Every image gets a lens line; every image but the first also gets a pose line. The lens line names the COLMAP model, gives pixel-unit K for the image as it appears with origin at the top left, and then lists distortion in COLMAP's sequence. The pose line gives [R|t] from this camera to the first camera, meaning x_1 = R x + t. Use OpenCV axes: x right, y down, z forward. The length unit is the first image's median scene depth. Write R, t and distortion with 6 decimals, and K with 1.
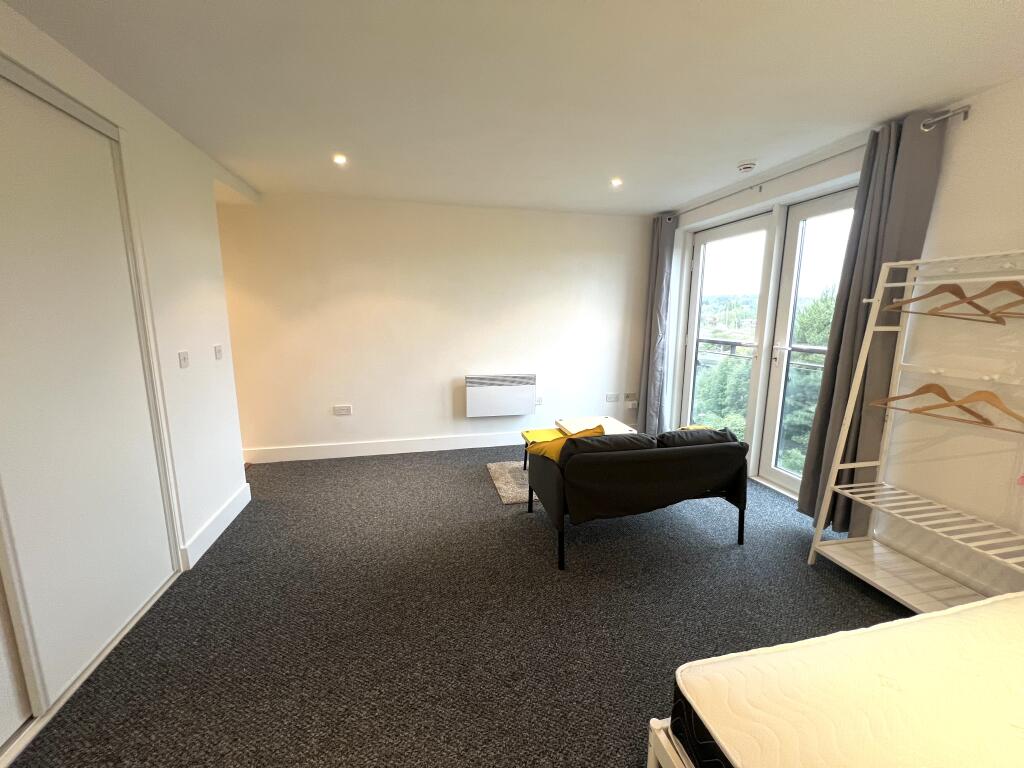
lens RADIAL K [[405.8, 0, 511.2], [0, 405.8, 380.9], [0, 0, 1]] dist [-0.001643, -0.000567]
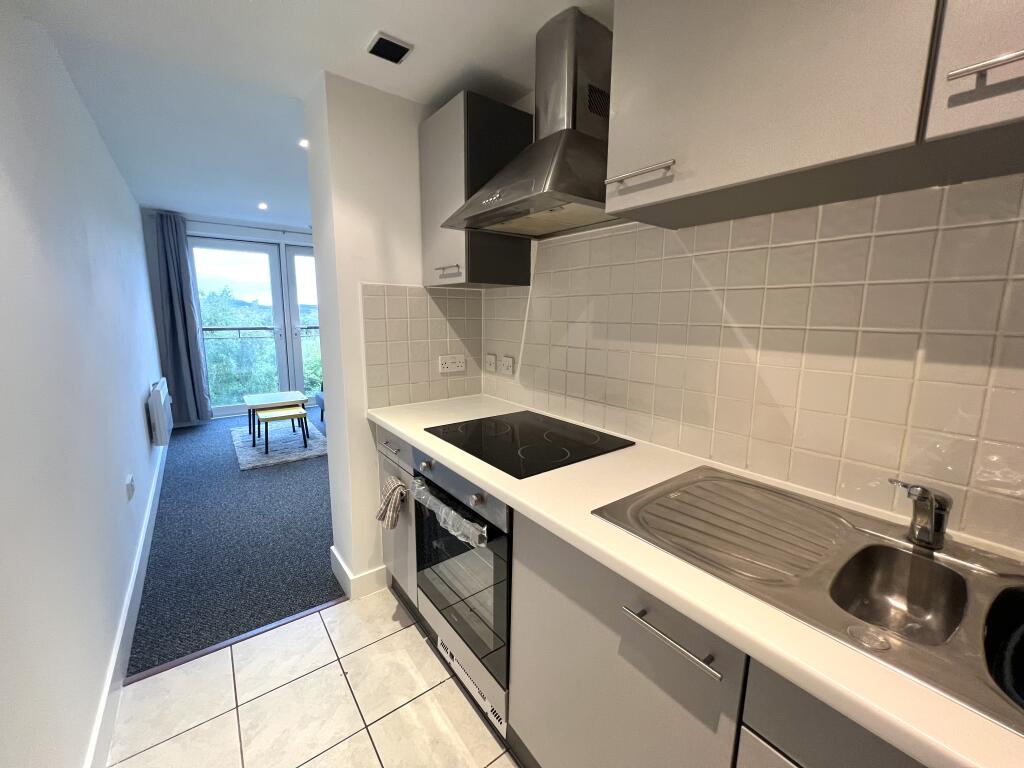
lens RADIAL K [[405.8, 0, 511.2], [0, 405.8, 379.2], [0, 0, 1]] dist [-0.001643, -0.000567]
pose [[-0.408622, -0.157887, 0.898944, -1.568105], [0.137797, 0.962962, 0.231768, -0.172418], [-0.902242, 0.218578, -0.371731, 1.042463]]
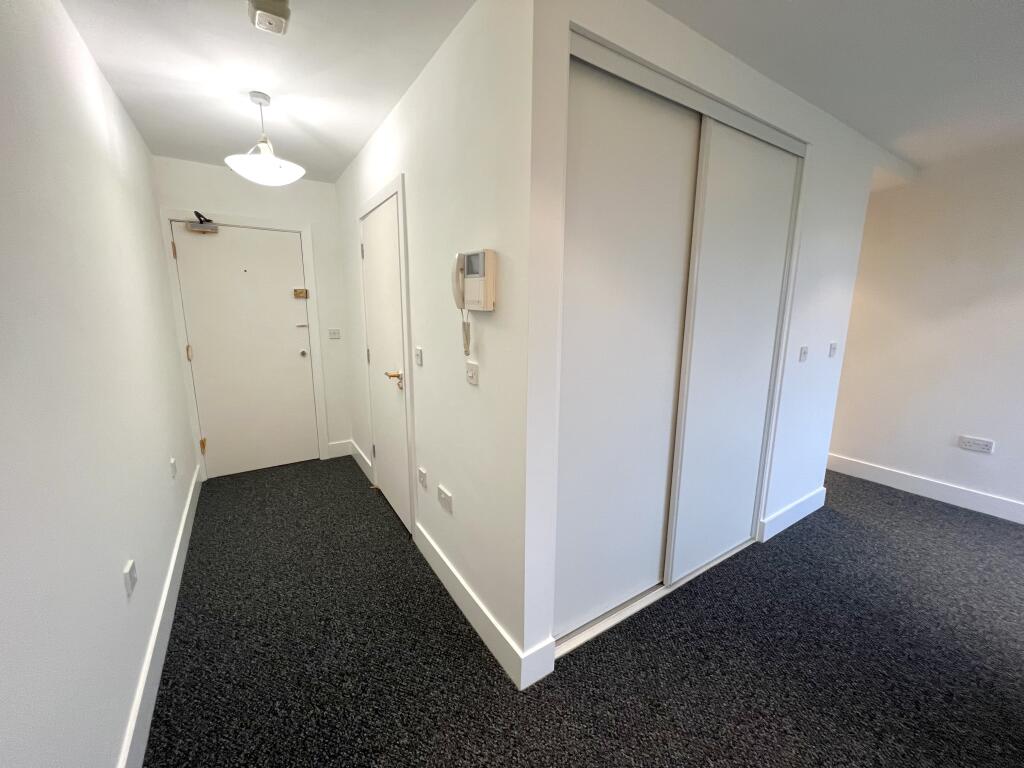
lens RADIAL K [[405.8, 0, 510.9], [0, 405.8, 380.3], [0, 0, 1]] dist [-0.001643, -0.000567]
pose [[0.338260, 0.168773, -0.925795, -0.066569], [-0.161016, 0.979659, 0.119761, 0.010108], [0.927175, 0.108557, 0.358555, -0.066809]]
